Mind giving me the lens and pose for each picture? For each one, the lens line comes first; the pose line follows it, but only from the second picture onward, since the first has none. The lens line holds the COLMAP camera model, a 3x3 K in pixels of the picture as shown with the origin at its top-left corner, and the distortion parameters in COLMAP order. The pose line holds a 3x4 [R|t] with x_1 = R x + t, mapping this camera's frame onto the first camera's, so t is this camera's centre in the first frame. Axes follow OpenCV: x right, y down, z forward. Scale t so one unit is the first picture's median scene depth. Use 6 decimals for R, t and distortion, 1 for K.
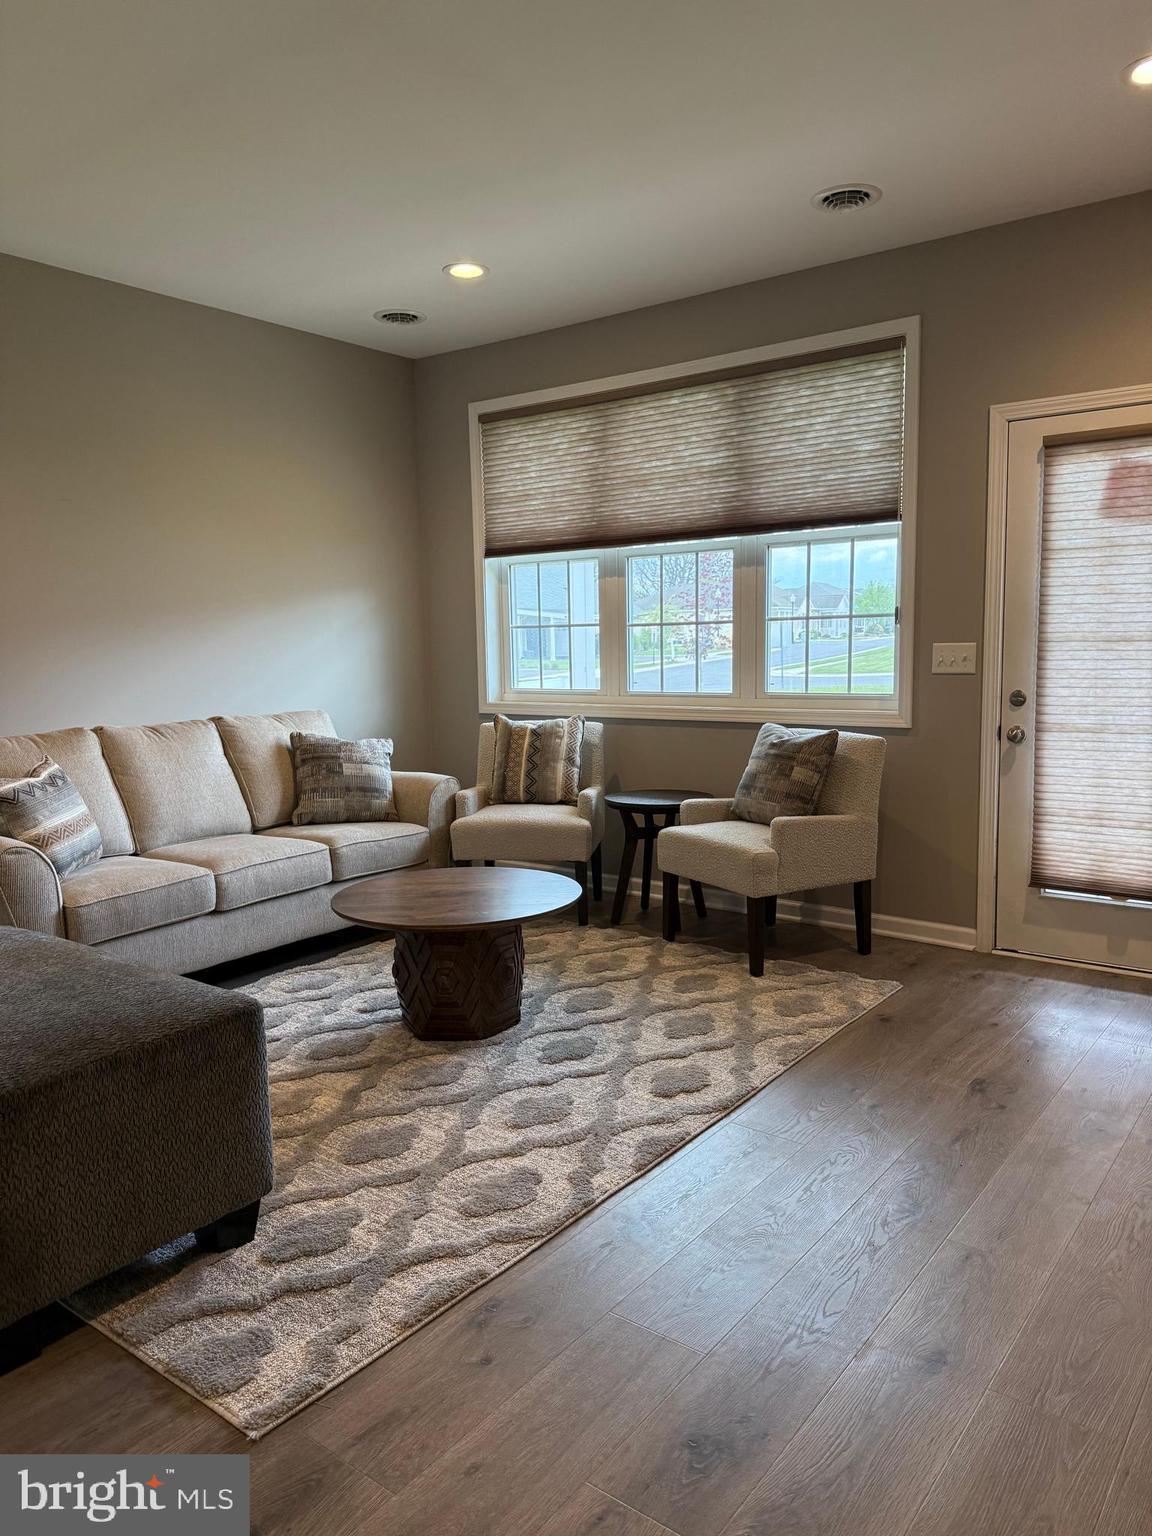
lens RADIAL K [[1072.7, 0, 576.0], [0, 1072.7, 768.0], [0, 0, 1]] dist [0.139707, -0.251497]
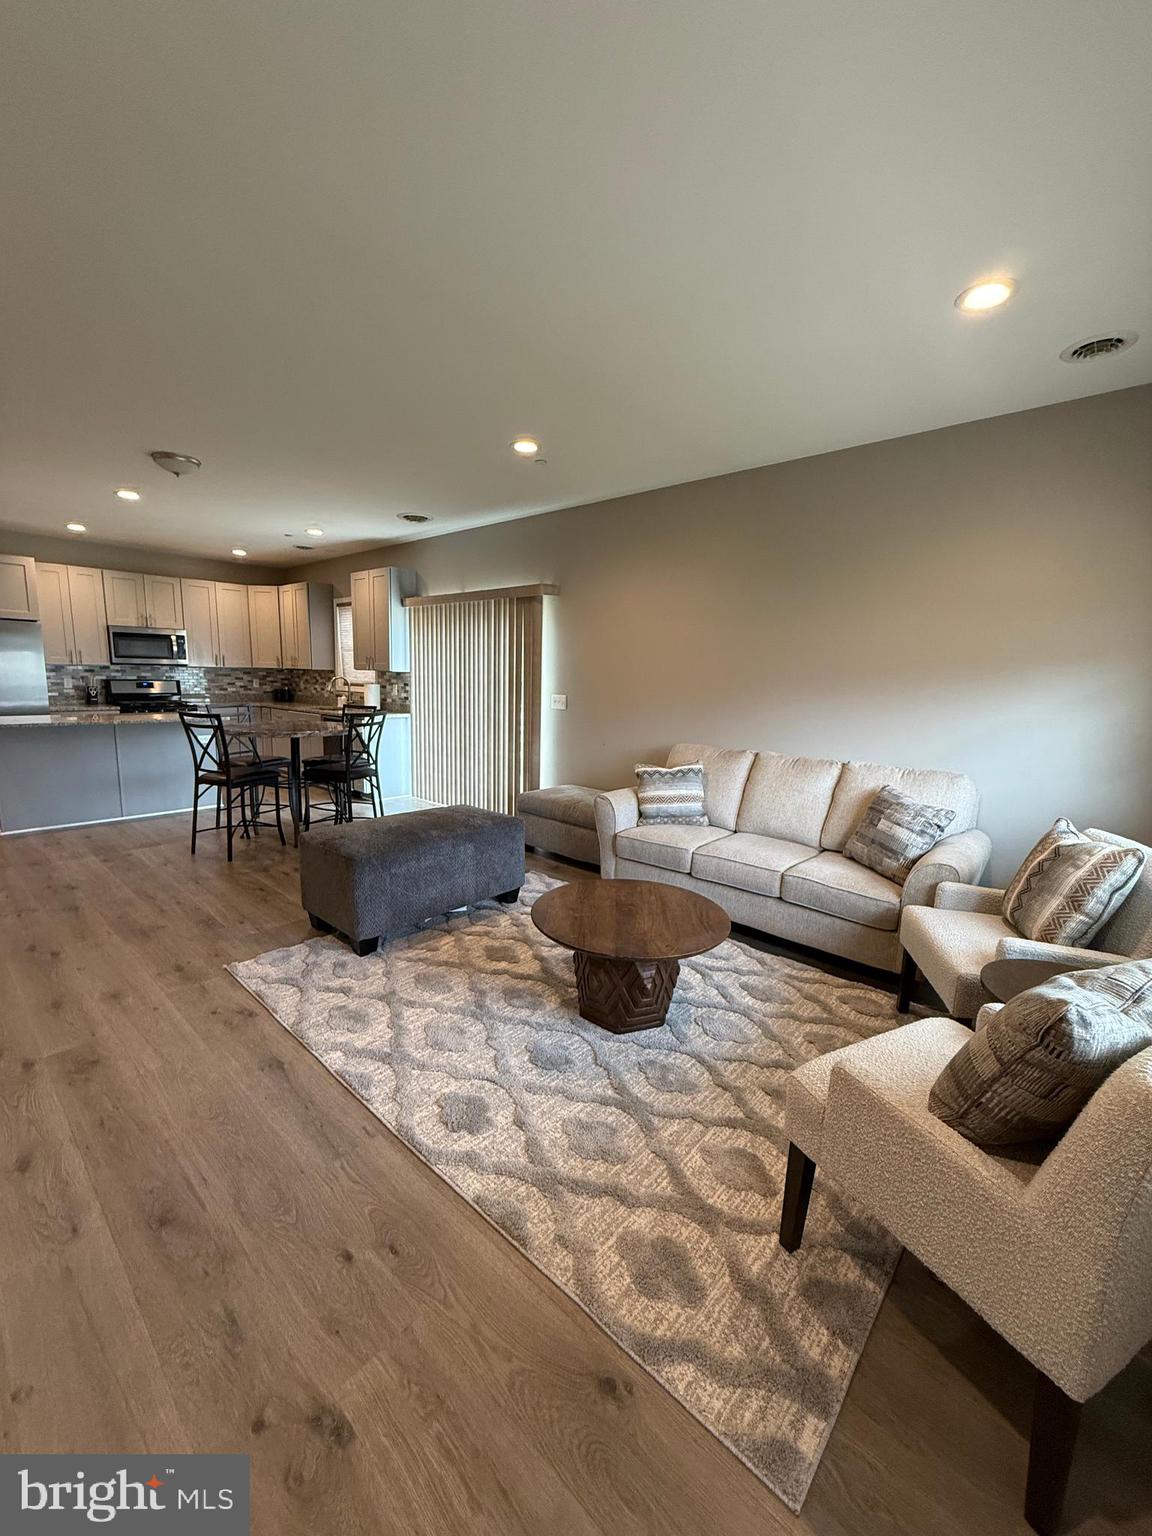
lens RADIAL K [[610.9, 0, 576.0], [0, 610.9, 768.0], [0, 0, 1]] dist [-0.001616, -0.000358]
pose [[-0.083111, 0.171608, -0.981653, 0.556044], [-0.142446, 0.972900, 0.182138, -0.165006], [0.986307, 0.154971, -0.056414, 0.940024]]
